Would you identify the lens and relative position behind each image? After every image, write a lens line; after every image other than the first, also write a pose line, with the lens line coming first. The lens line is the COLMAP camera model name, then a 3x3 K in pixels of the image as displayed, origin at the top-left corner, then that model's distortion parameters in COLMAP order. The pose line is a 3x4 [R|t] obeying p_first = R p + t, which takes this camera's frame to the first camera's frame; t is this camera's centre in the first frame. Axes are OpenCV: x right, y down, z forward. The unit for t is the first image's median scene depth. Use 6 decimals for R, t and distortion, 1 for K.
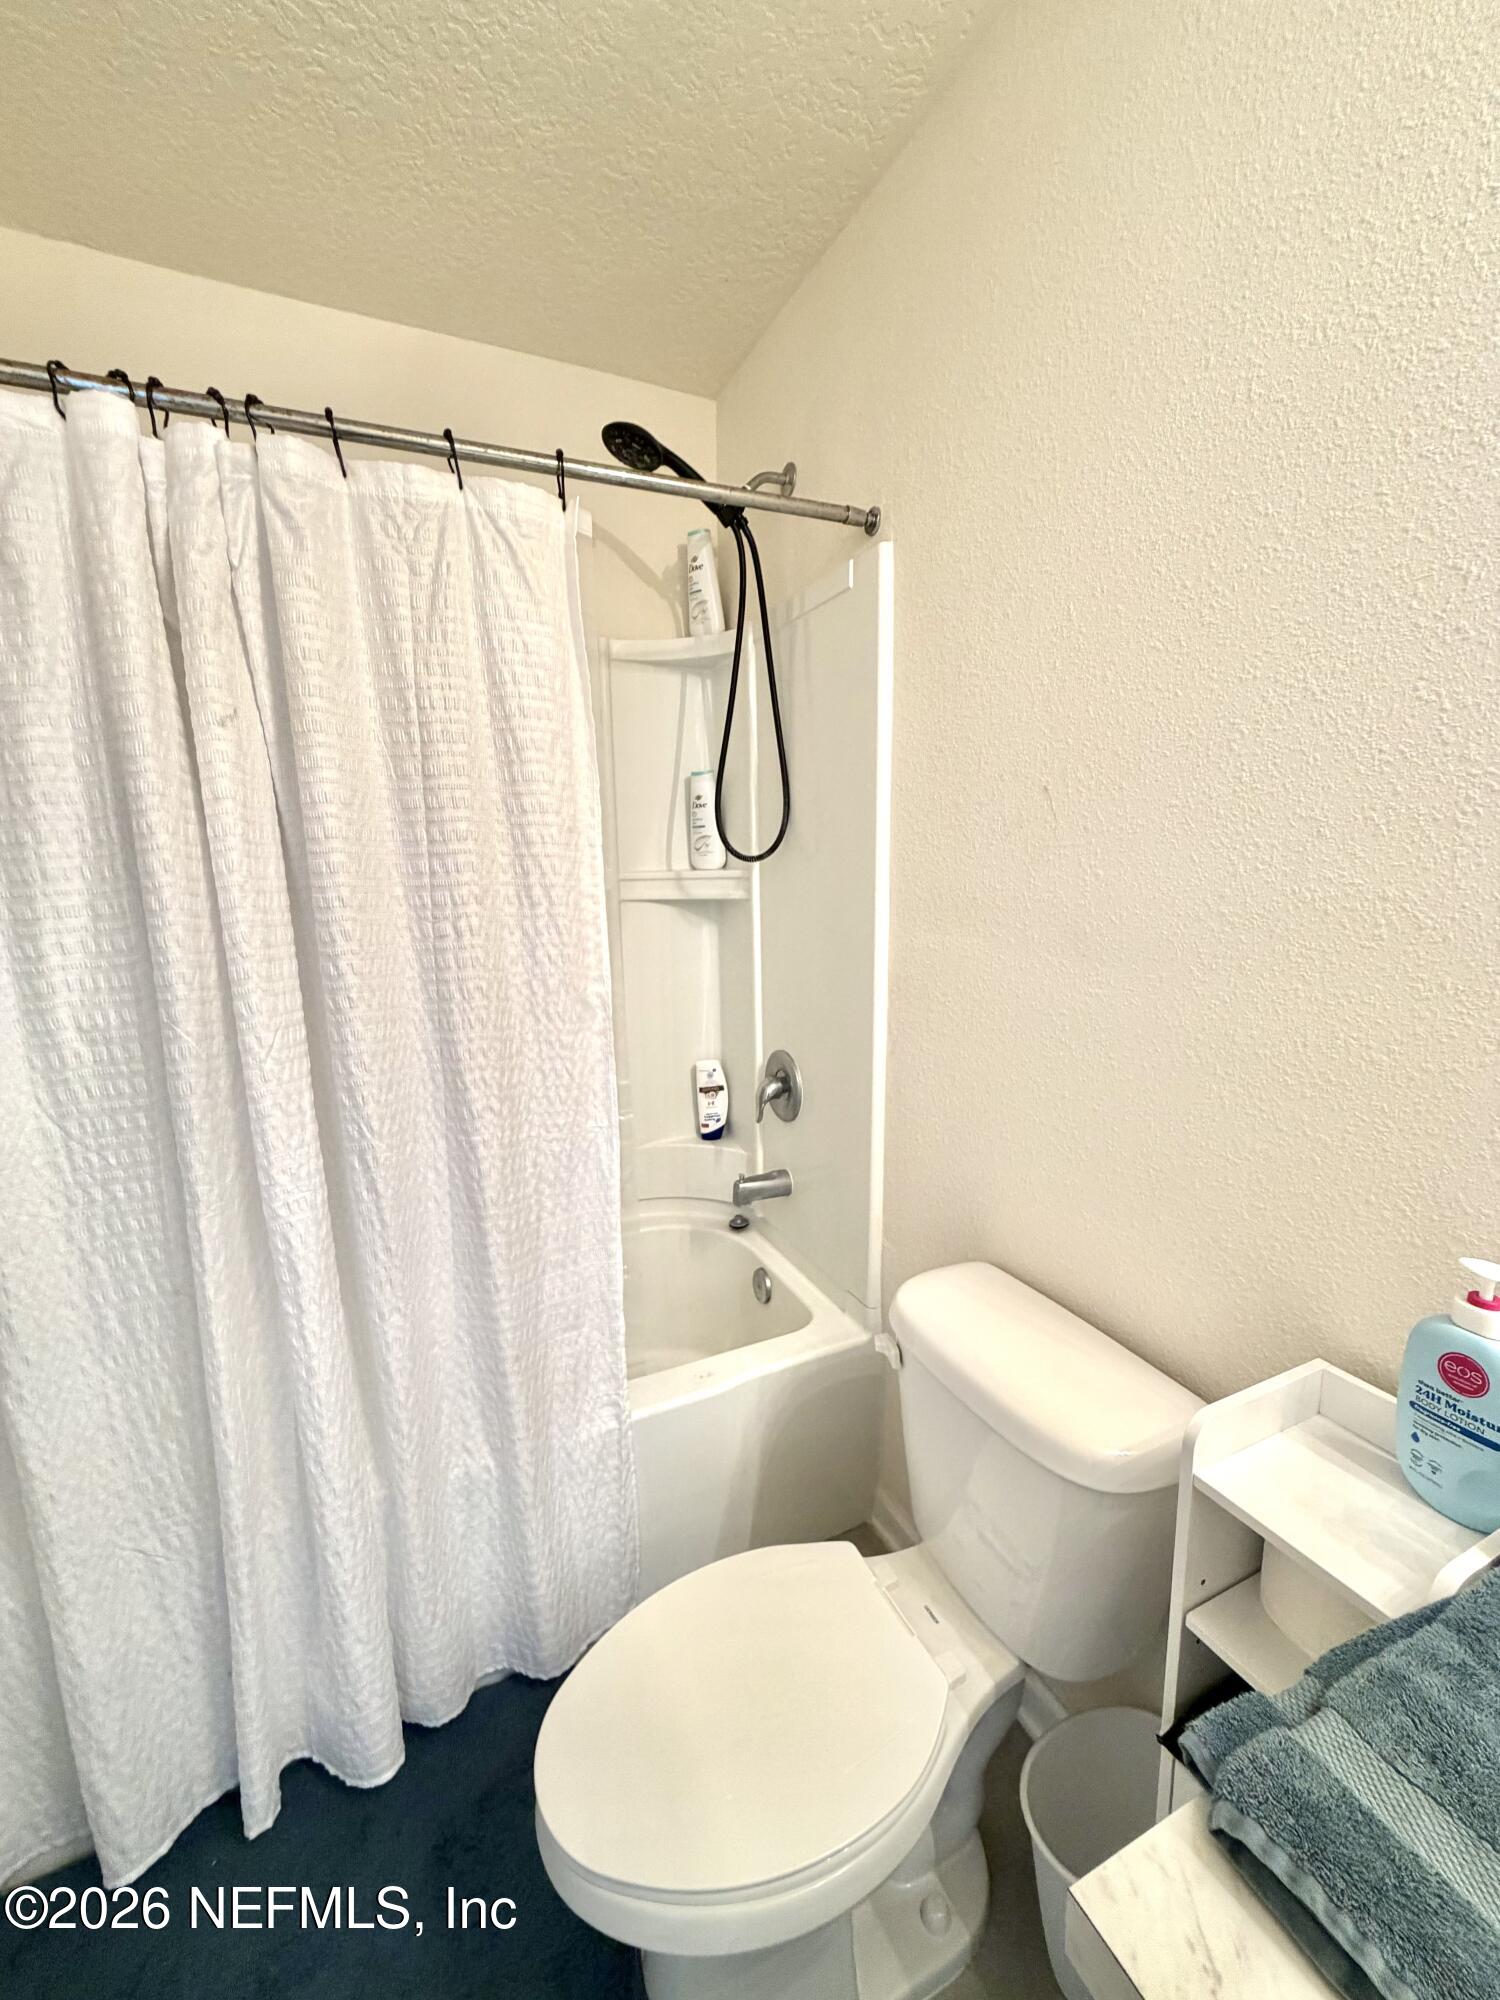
lens RADIAL K [[797.3, 0, 751.4], [0, 797.3, 1002.2], [0, 0, 1]] dist [0.000776, 0.000184]
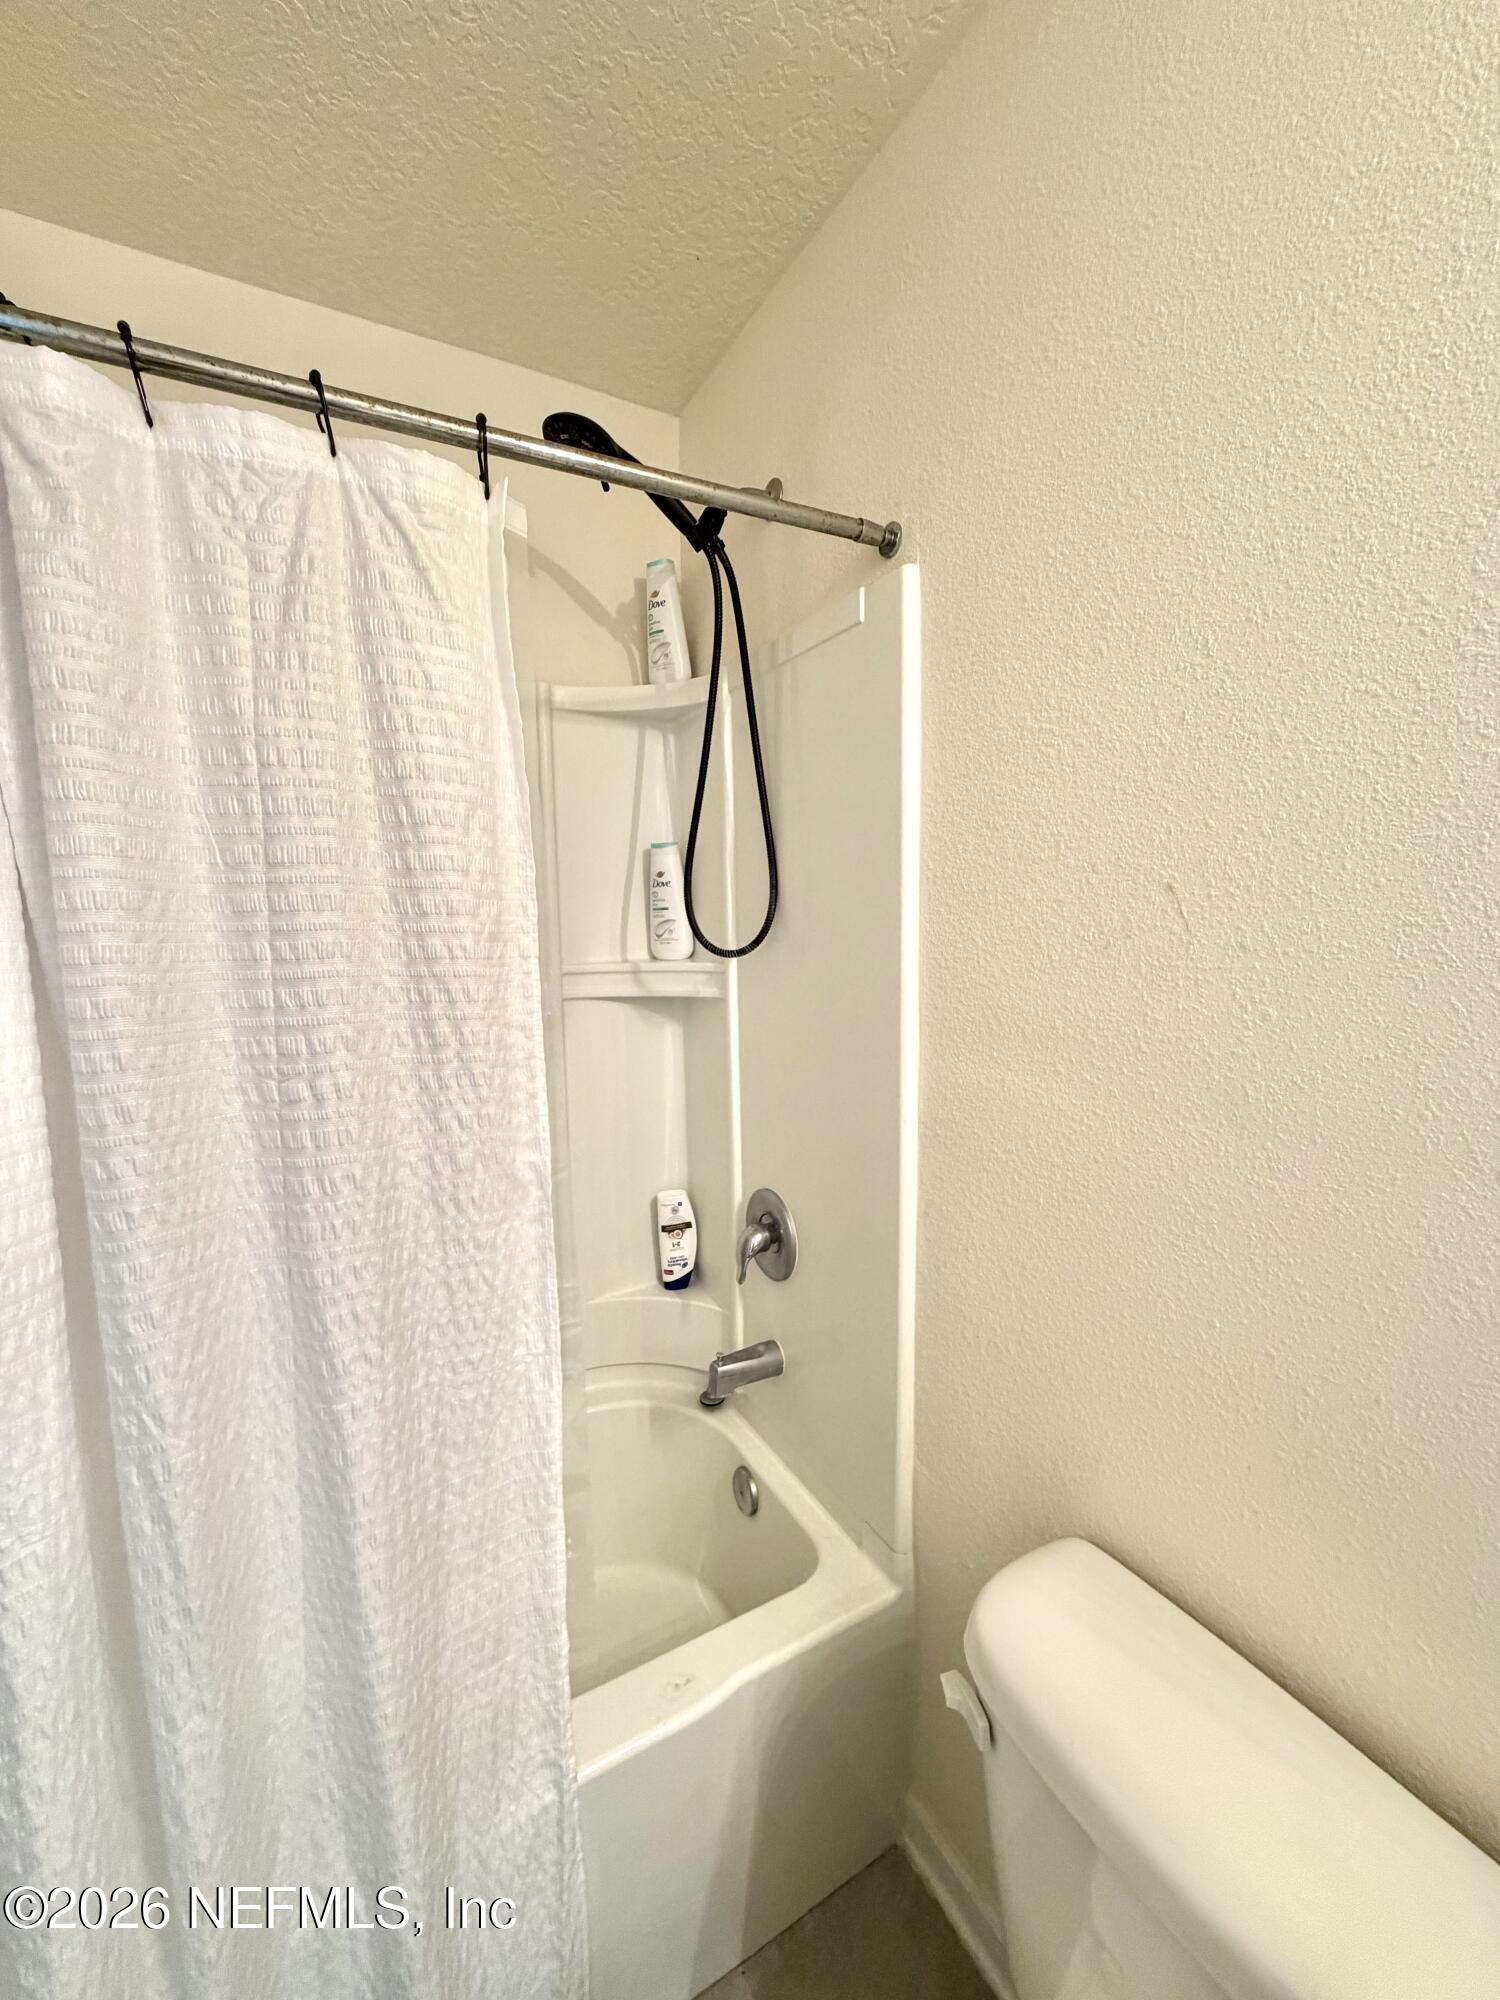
lens RADIAL K [[797.3, 0, 748.8], [0, 797.3, 1003.9], [0, 0, 1]] dist [0.000776, 0.000184]
pose [[0.997727, -0.006882, 0.067038, -0.050134], [0.011253, 0.997819, -0.065049, -0.110251], [-0.066444, 0.065656, 0.995628, 0.292973]]
